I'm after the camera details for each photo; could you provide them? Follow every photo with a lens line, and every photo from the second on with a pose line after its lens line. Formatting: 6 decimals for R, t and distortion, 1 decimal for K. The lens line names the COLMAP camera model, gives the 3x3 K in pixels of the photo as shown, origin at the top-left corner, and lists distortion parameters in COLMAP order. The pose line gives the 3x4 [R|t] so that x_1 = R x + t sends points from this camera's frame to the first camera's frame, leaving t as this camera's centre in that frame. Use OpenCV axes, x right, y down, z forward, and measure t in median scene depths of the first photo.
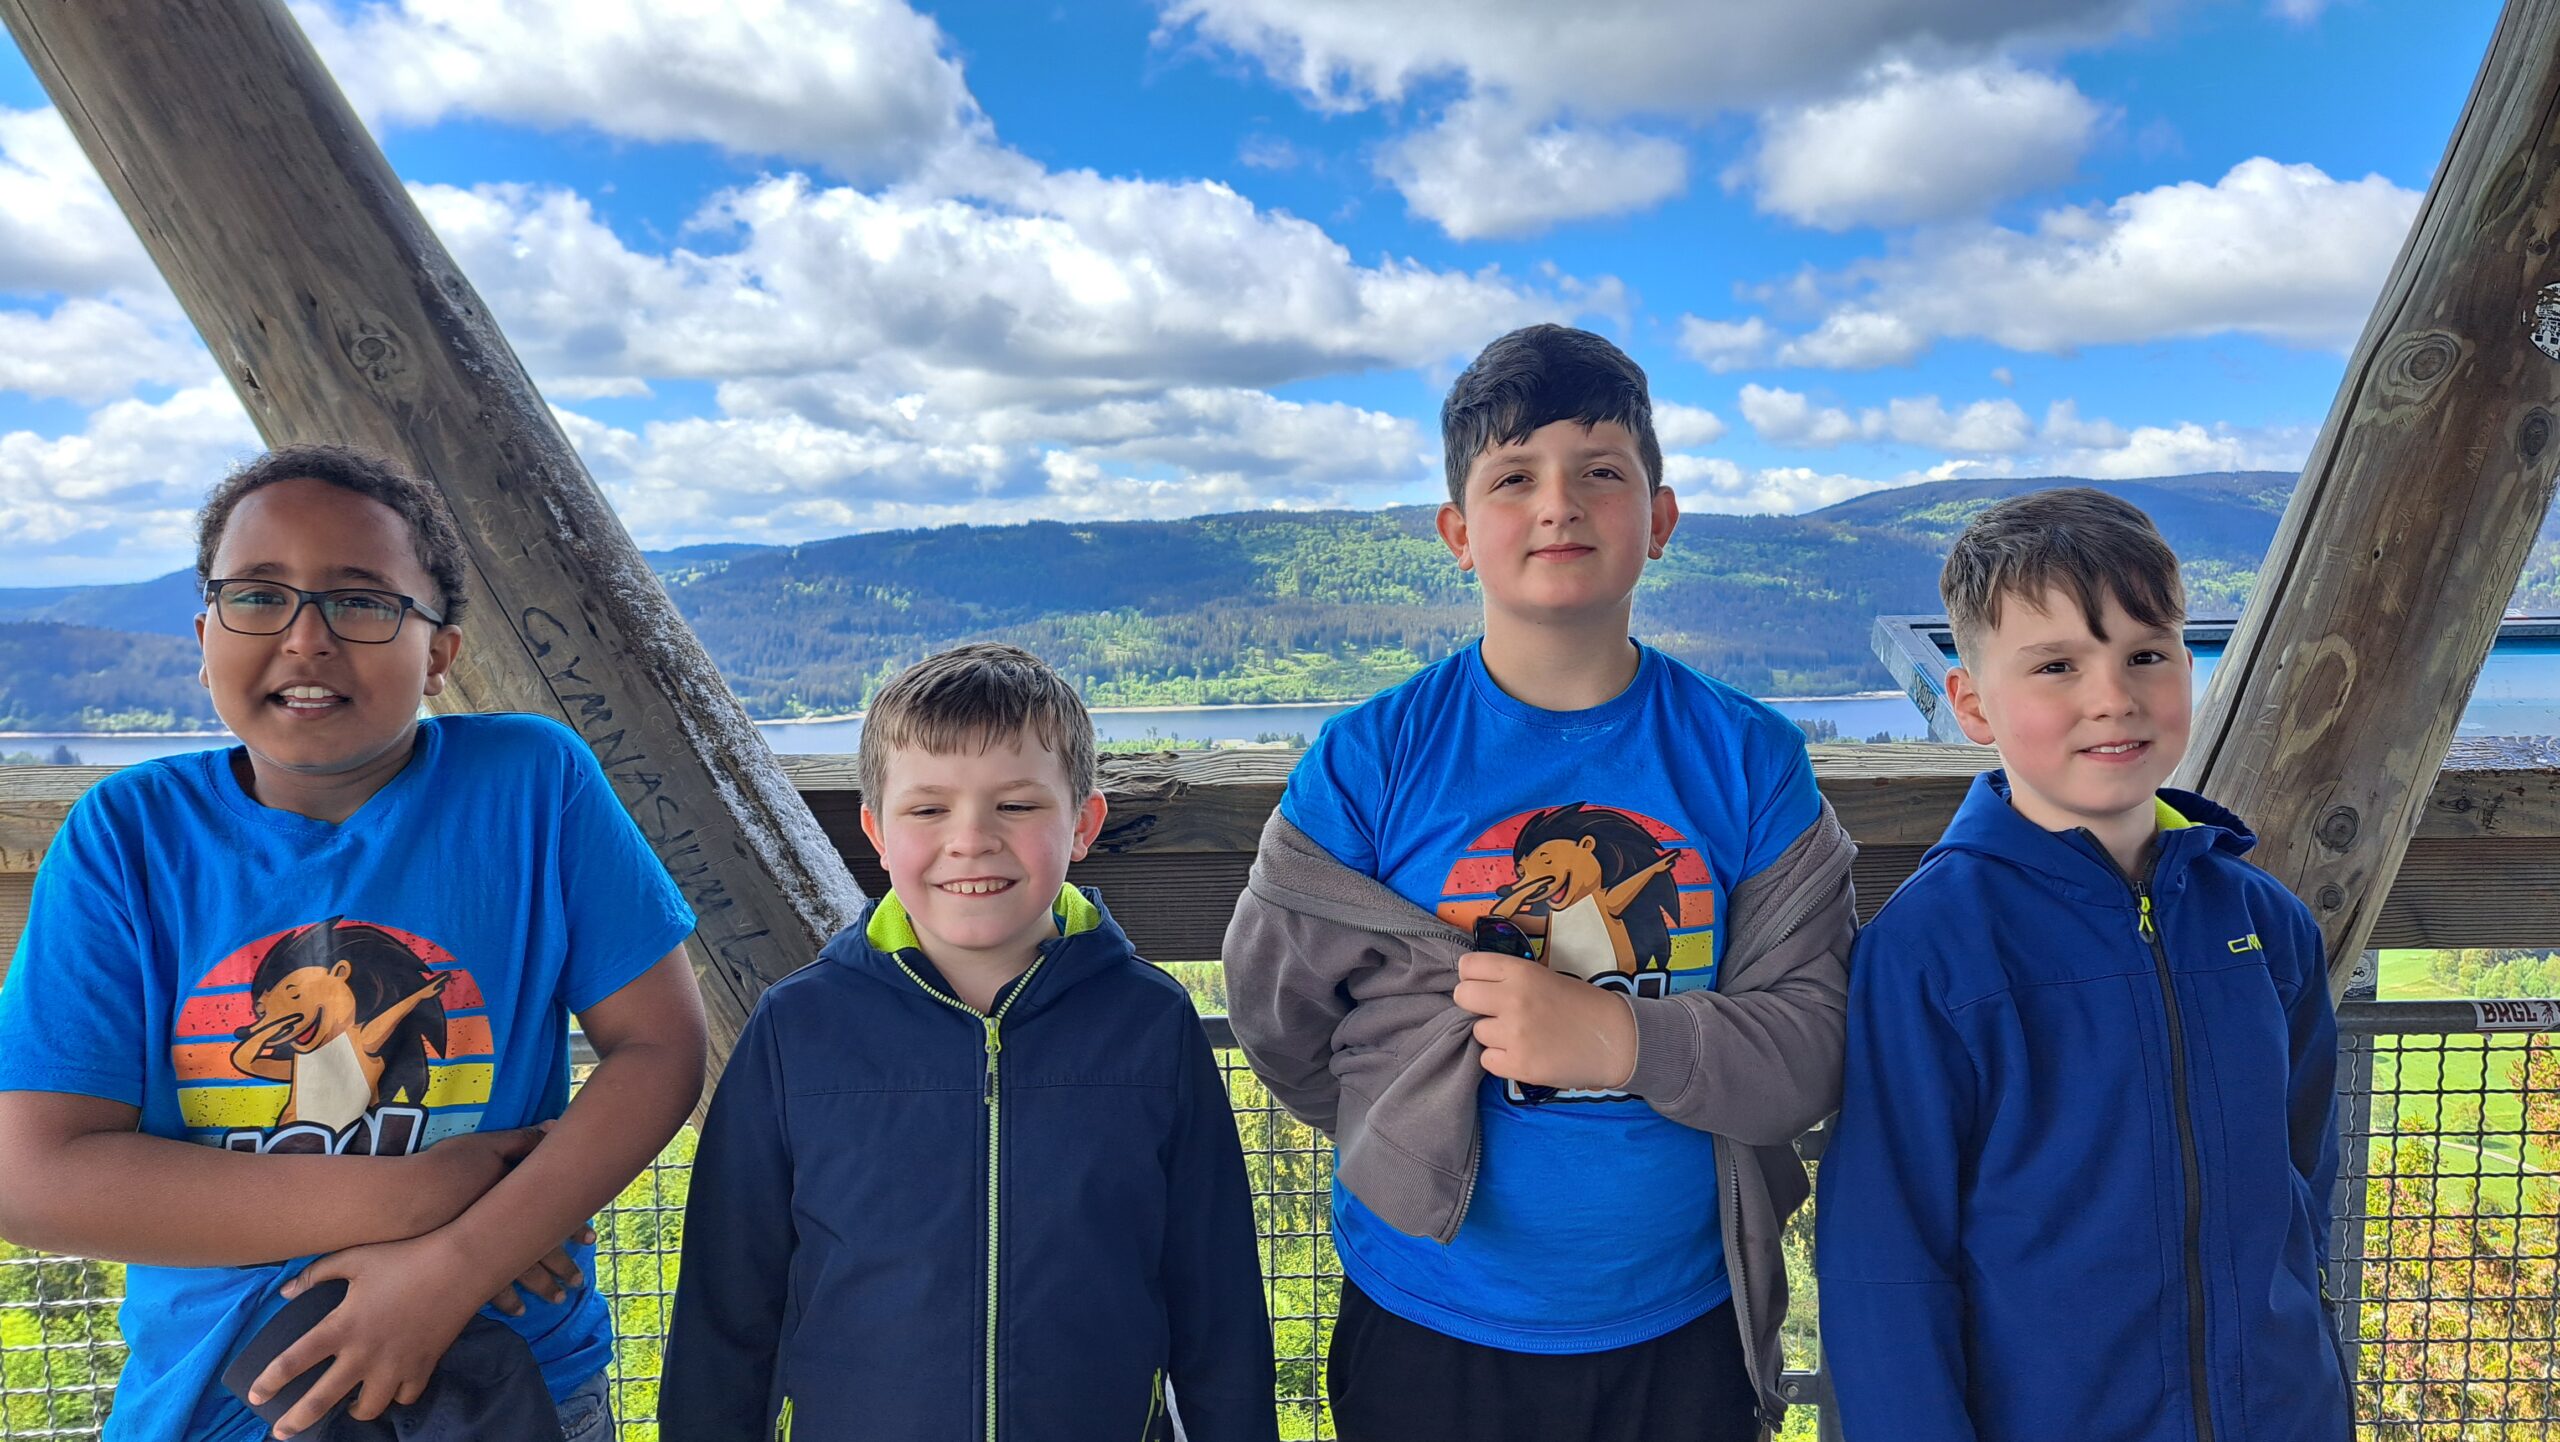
lens RADIAL K [[1736.5, 0, 1254.4], [0, 1736.5, 734.2], [0, 0, 1]] dist [0.069743, -0.051452]
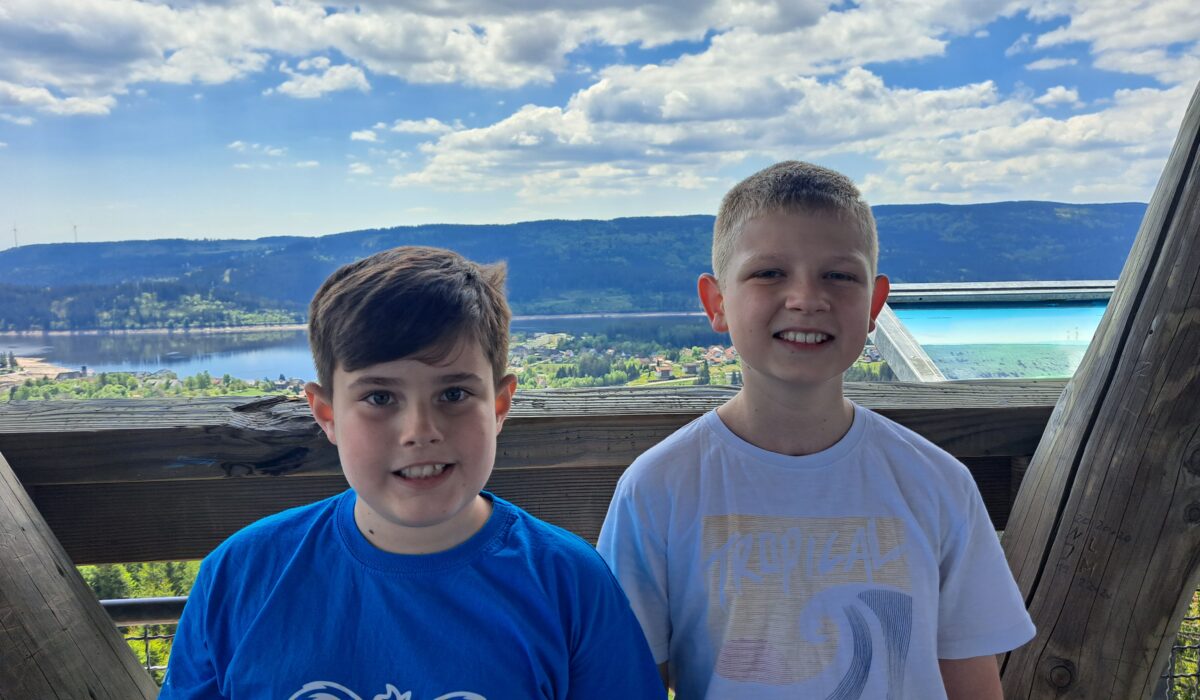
lens RADIAL K [[847.2, 0, 590.6], [0, 847.2, 353.3], [0, 0, 1]] dist [0.071062, -0.072847]
pose [[0.998795, -0.007378, 0.048510, 0.121090], [0.006010, 0.999582, 0.028275, -0.039474], [-0.048698, -0.027949, 0.998422, 0.347683]]
